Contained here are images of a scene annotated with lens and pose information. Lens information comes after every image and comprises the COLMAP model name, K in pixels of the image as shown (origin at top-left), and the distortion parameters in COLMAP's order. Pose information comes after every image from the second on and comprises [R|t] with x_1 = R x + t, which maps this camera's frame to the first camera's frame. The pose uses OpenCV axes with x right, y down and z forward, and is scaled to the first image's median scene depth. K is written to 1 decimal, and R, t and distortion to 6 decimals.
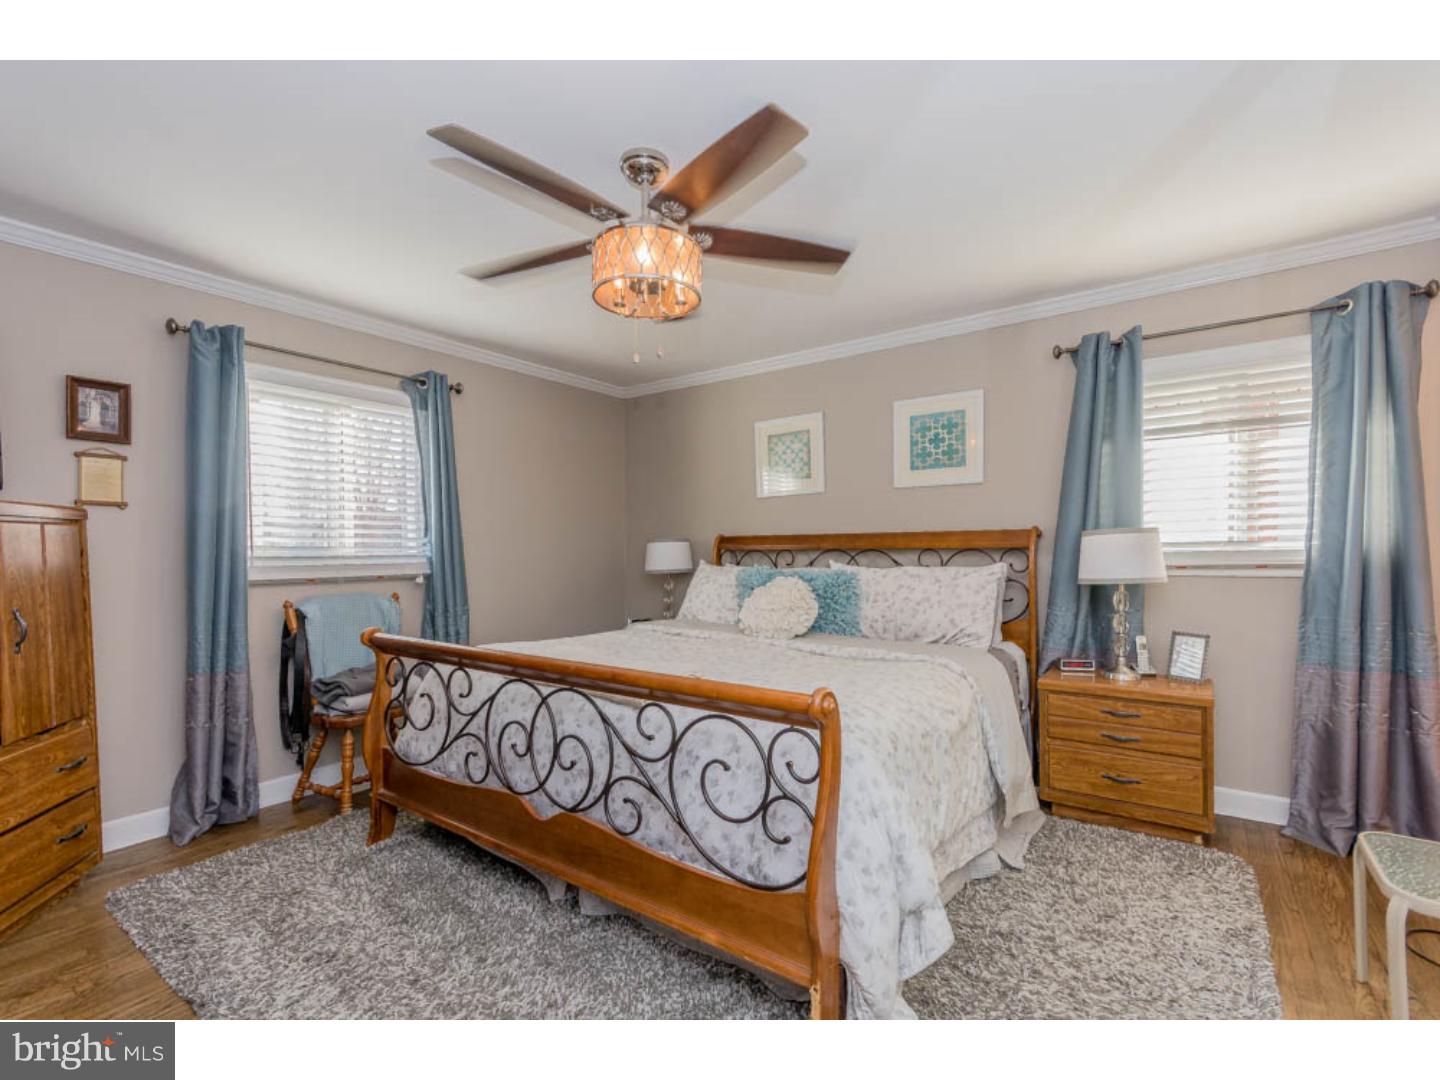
lens RADIAL K [[637.3, 0, 720.0], [0, 637.3, 540.0], [0, 0, 1]] dist [0.000931, 0.000220]
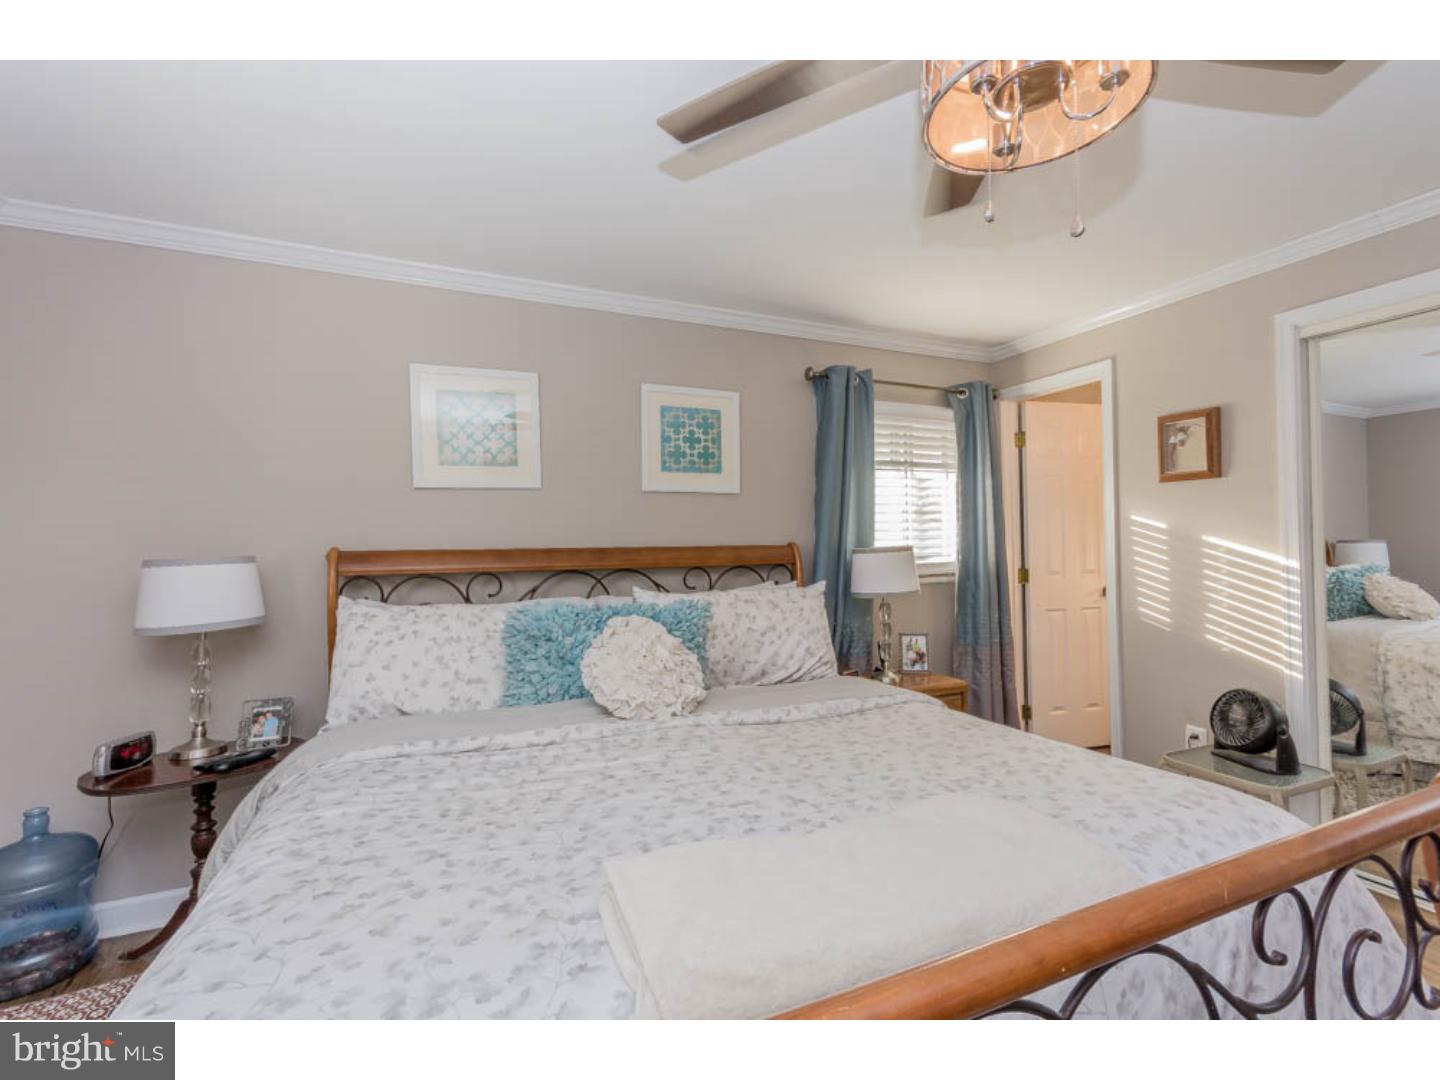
lens RADIAL K [[637.3, 0, 720.0], [0, 637.3, 540.0], [0, 0, 1]] dist [0.000931, 0.000220]
pose [[0.500147, 0.011573, 0.865863, -0.384699], [-0.001125, 0.999919, -0.012715, -0.011419], [-0.865940, 0.005385, 0.500119, 0.548286]]
